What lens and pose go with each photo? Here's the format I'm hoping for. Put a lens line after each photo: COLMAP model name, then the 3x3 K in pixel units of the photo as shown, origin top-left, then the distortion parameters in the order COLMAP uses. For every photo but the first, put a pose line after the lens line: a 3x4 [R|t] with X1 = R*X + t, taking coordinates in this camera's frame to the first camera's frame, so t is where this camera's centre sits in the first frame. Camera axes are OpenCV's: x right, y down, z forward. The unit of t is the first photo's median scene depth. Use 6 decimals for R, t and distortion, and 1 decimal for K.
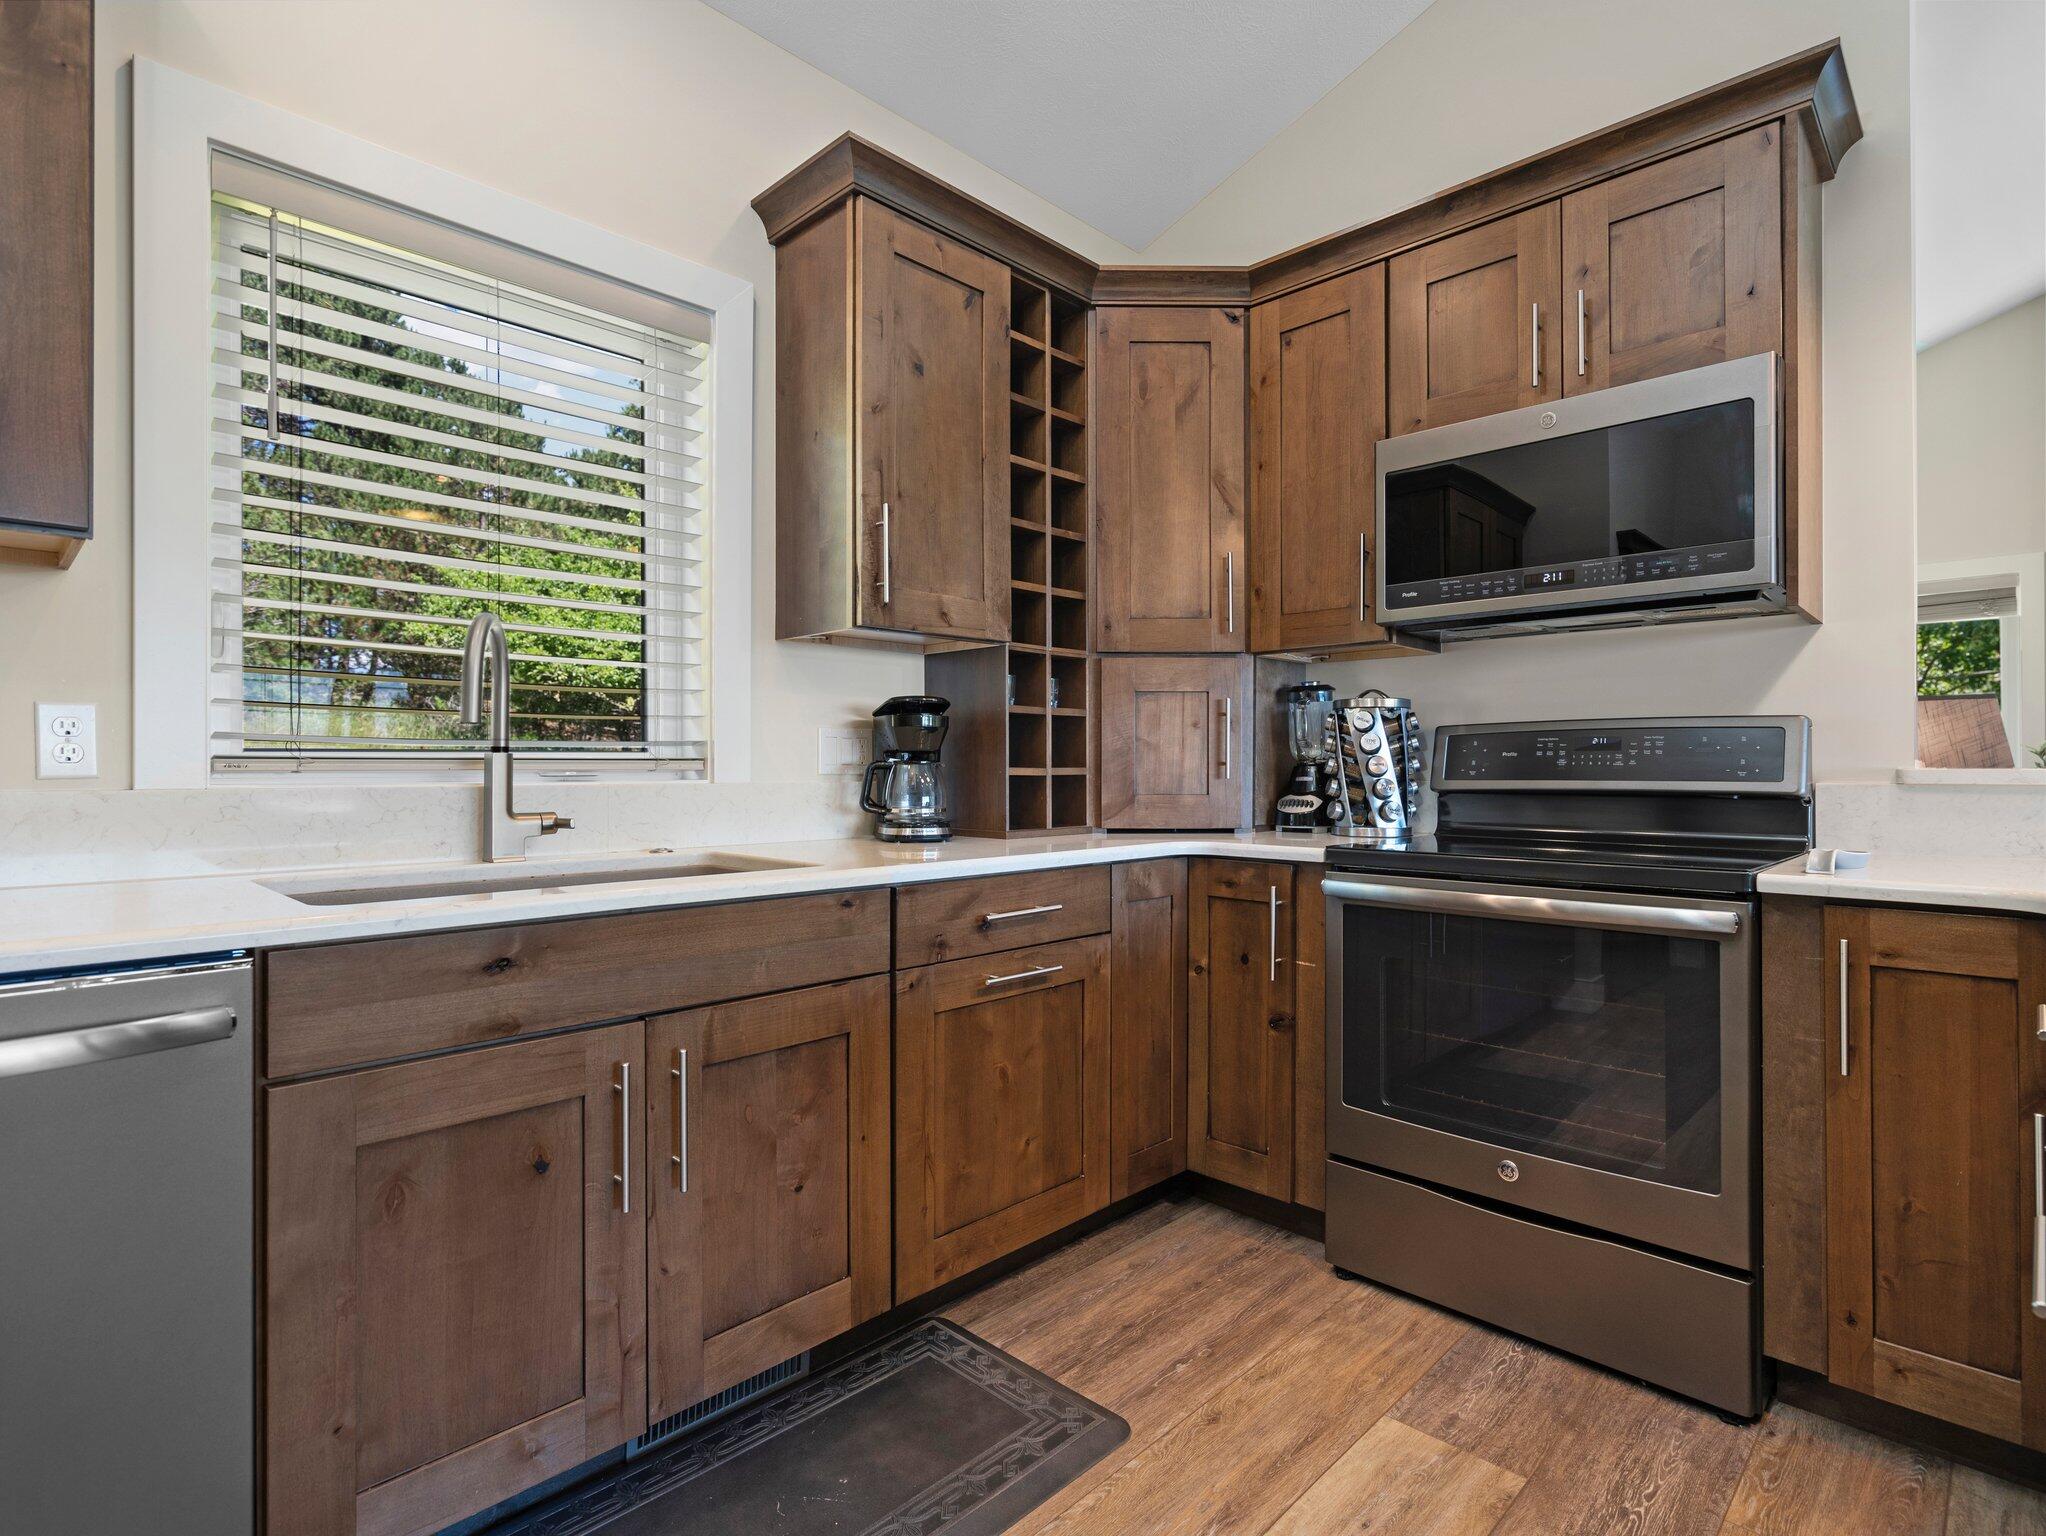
lens RADIAL K [[1033.8, 0, 1014.2], [0, 1033.8, 765.6], [0, 0, 1]] dist [-0.006006, 0.002330]
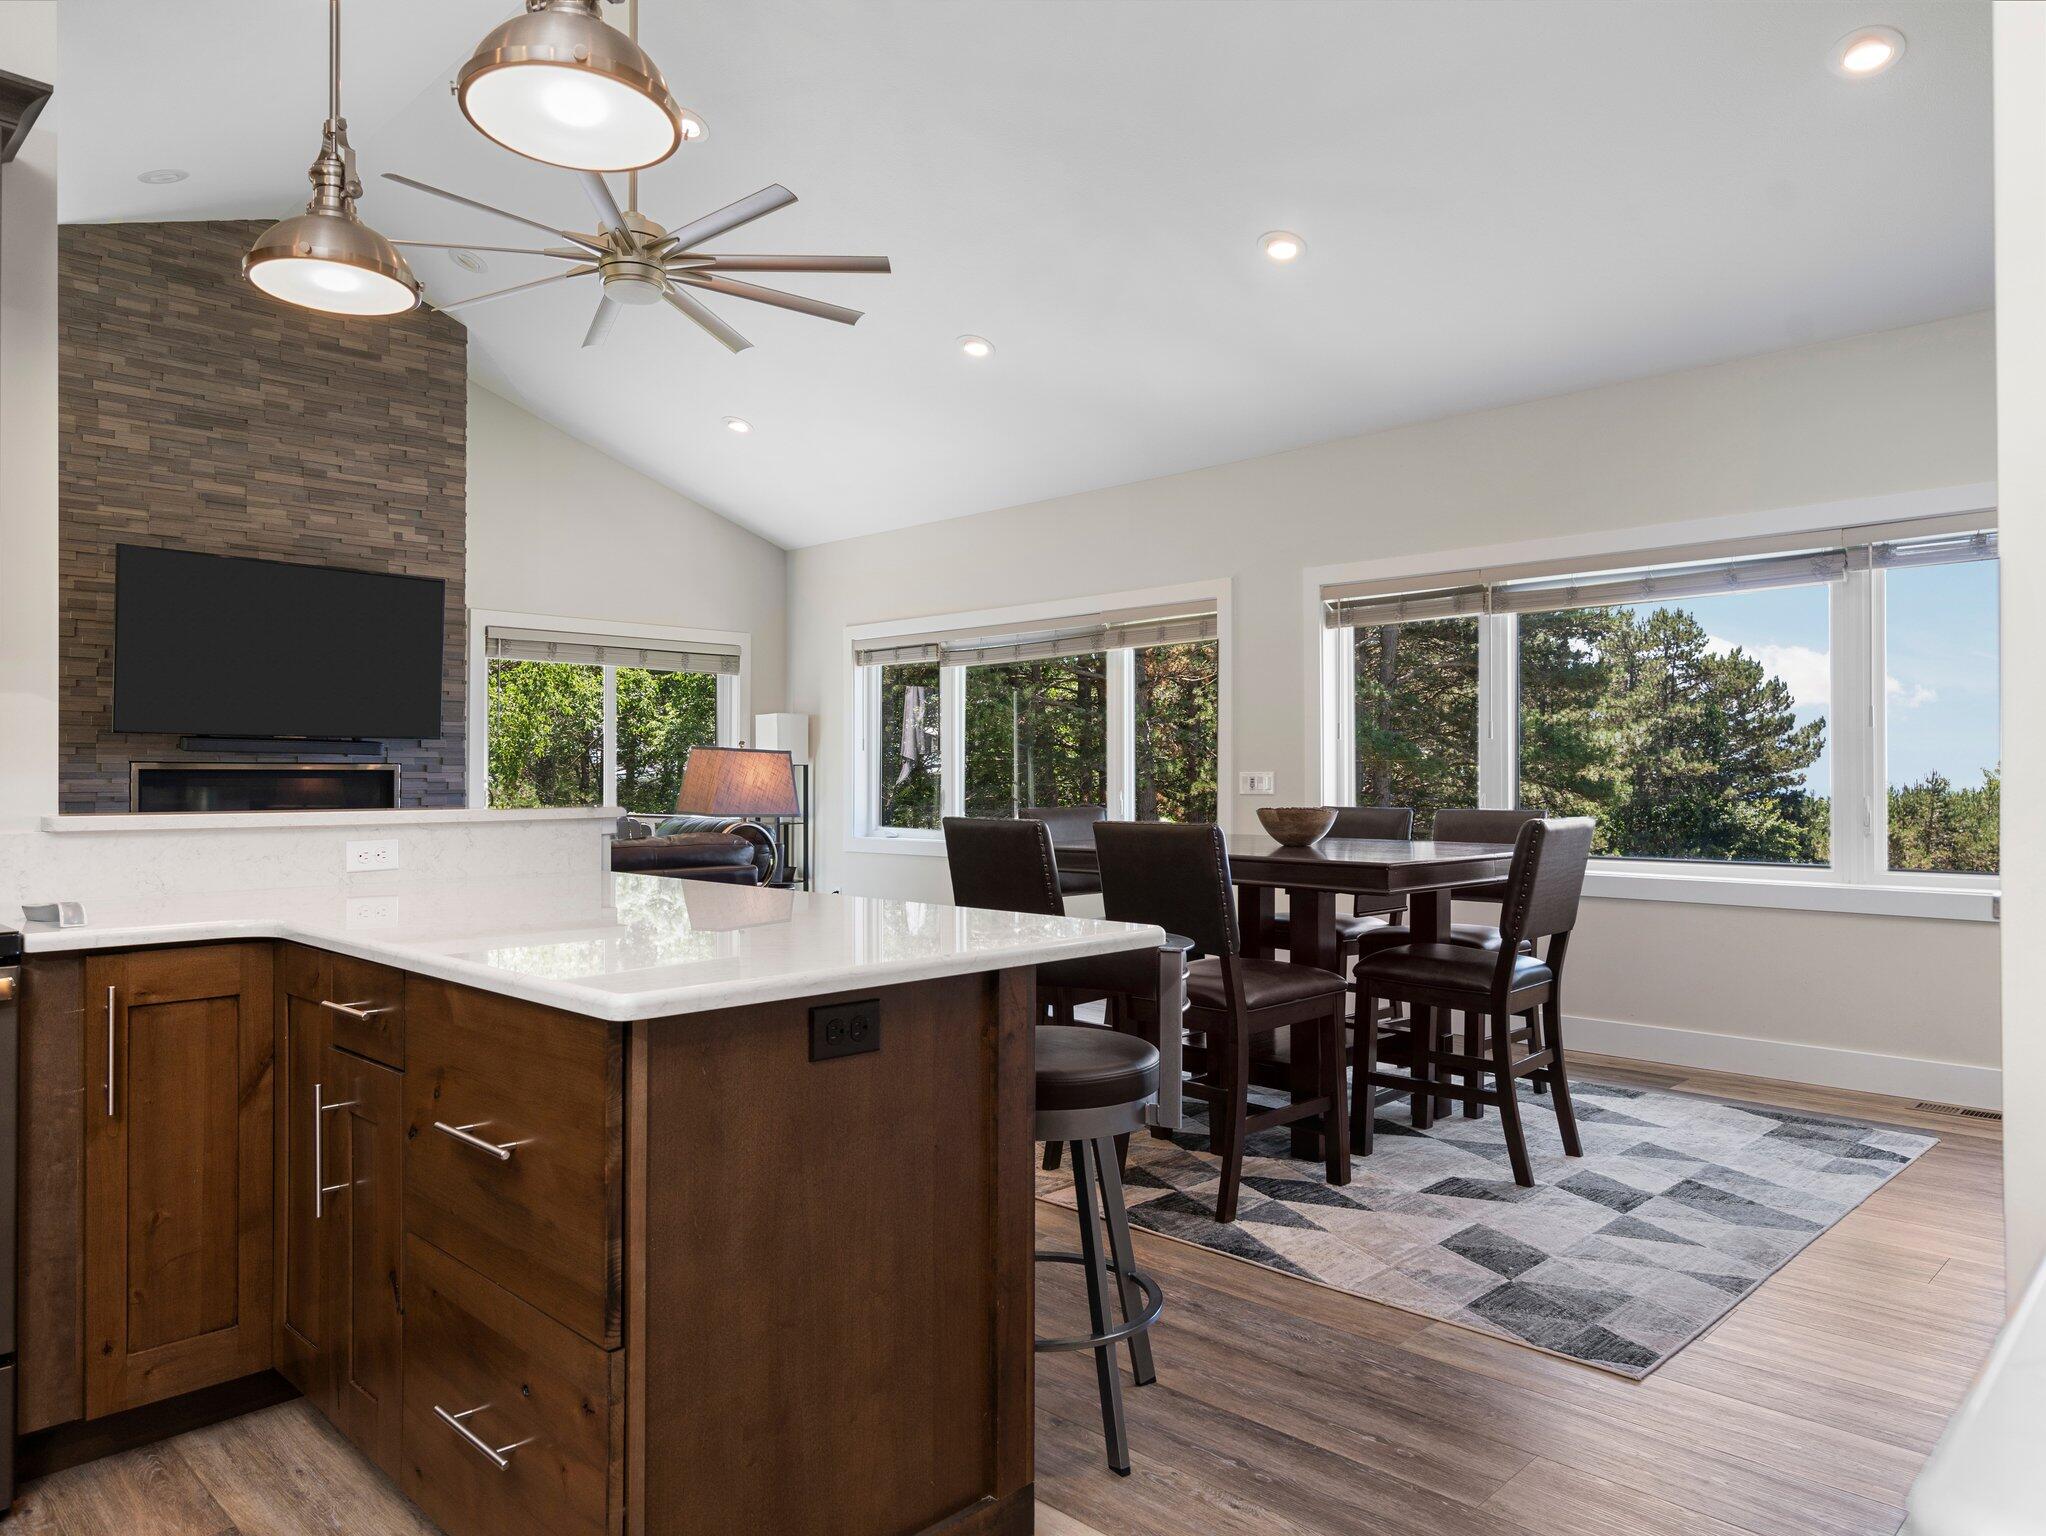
lens RADIAL K [[1348.5, 0, 1018.7], [0, 1348.5, 766.2], [0, 0, 1]] dist [0.011578, -0.002893]
pose [[0.001847, 0.010296, 0.999945, -0.421828], [-0.001782, 0.999945, -0.010292, -0.031703], [-0.999997, -0.001763, 0.001865, 0.050844]]
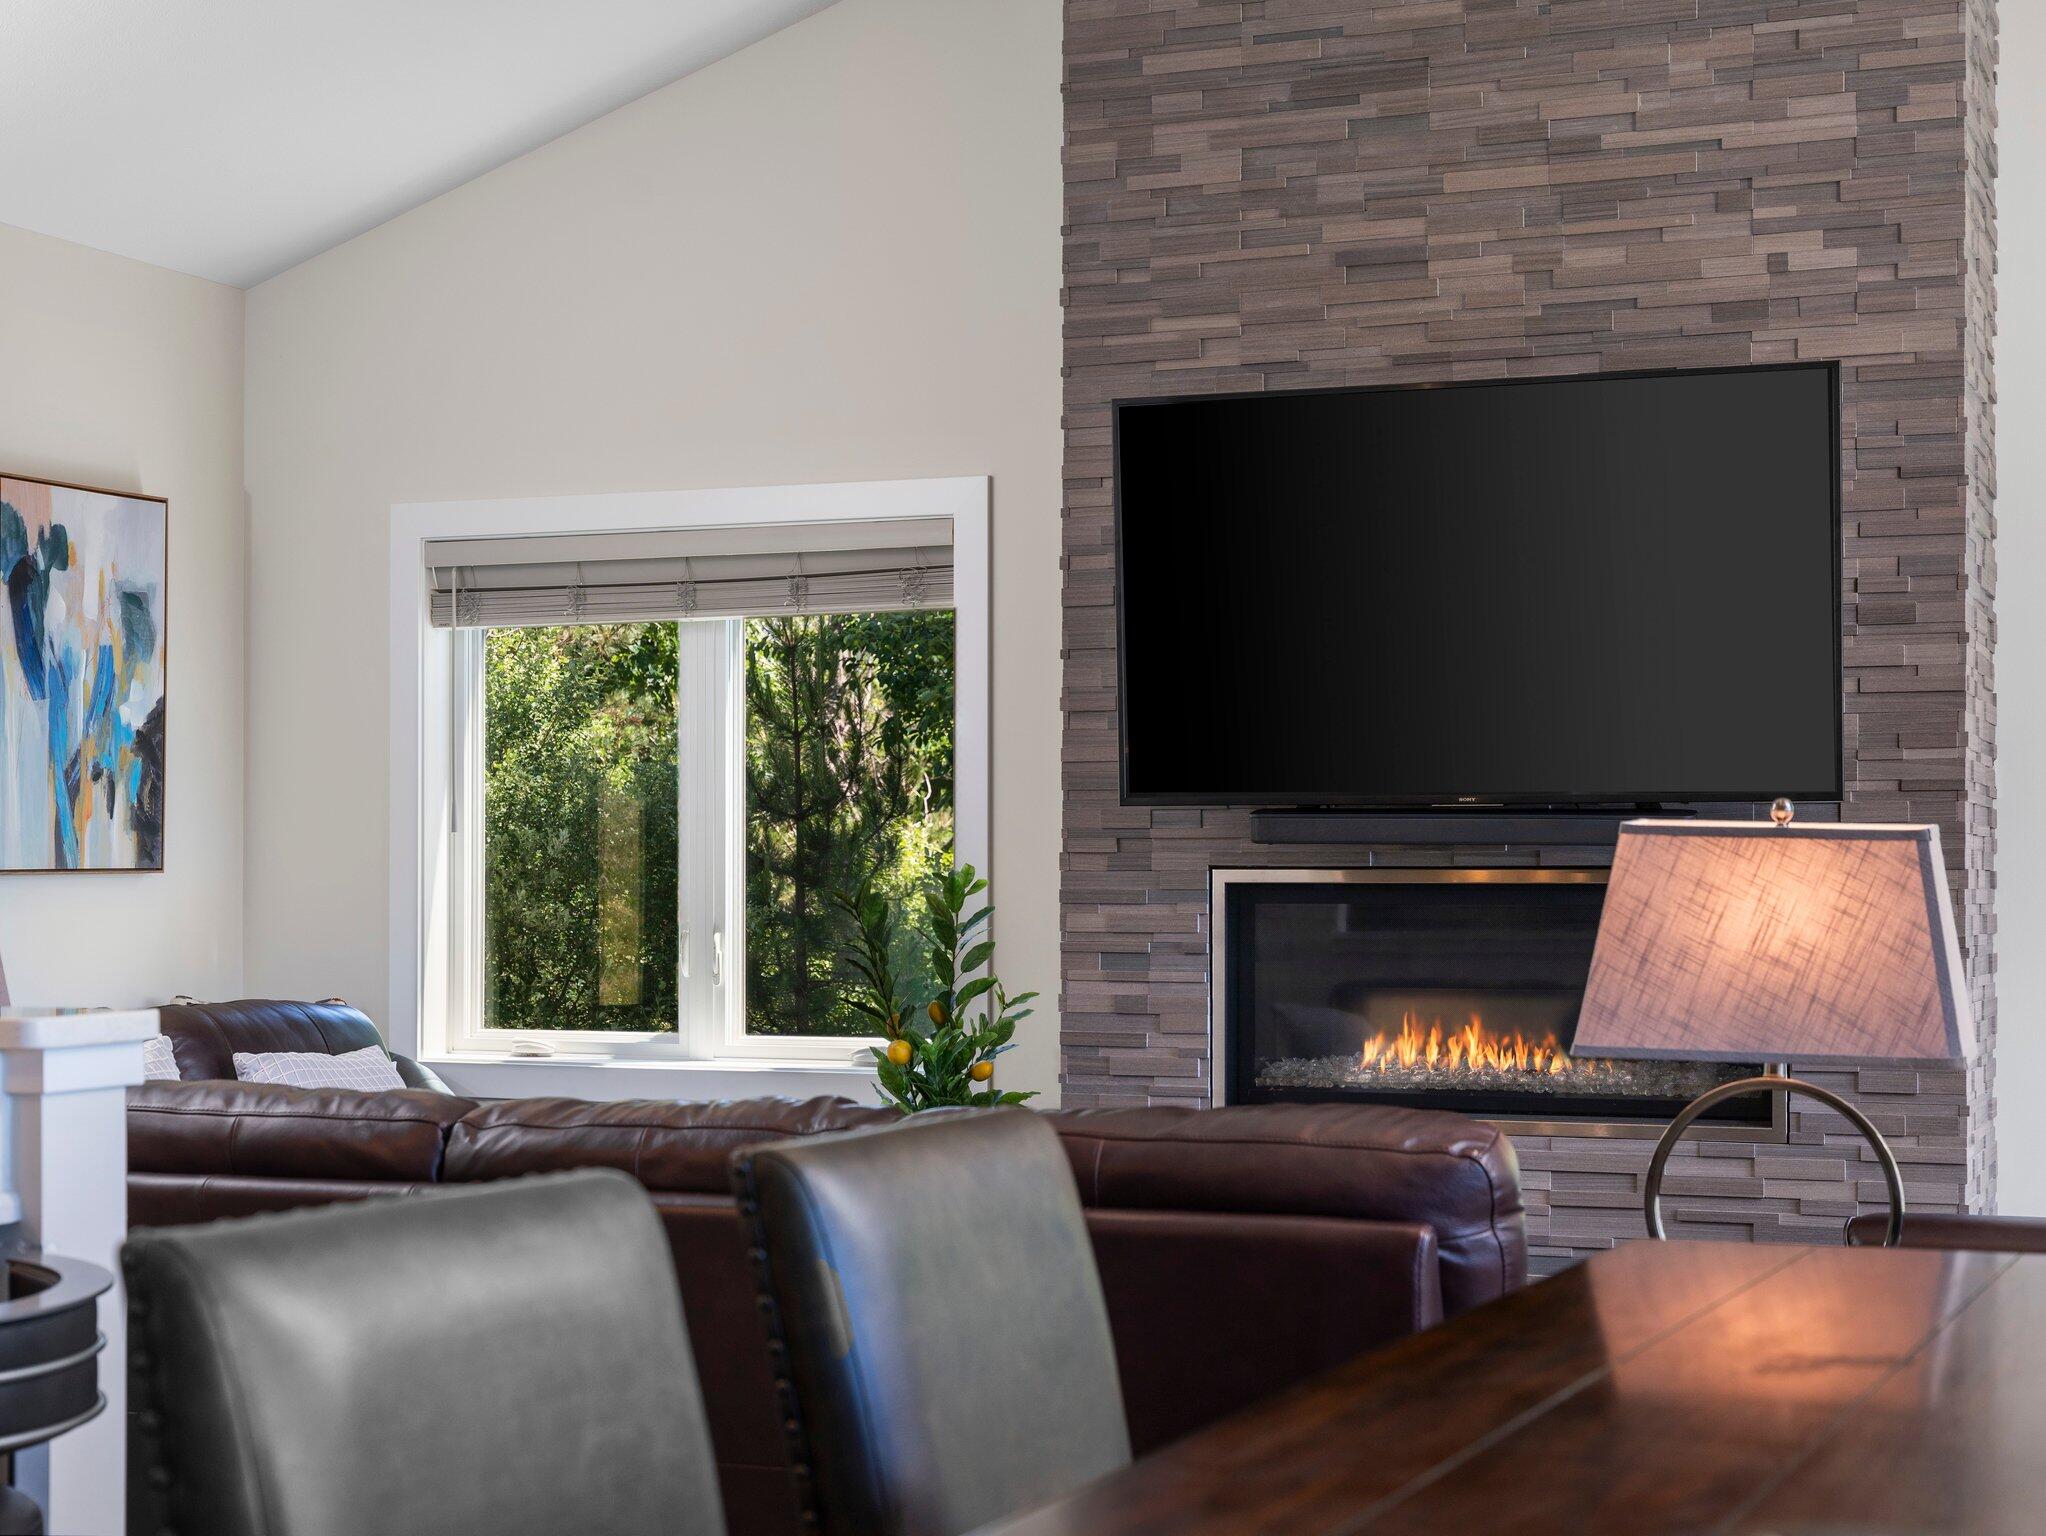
lens RADIAL K [[3320.5, 0, 1038.6], [0, 3320.5, 784.5], [0, 0, 1]] dist [0.054007, 0.000000]
pose [[0.927129, 0.012447, 0.374535, 1.041252], [-0.002967, 0.999661, -0.025879, -0.063233], [-0.374730, 0.022882, 0.926852, -0.954940]]
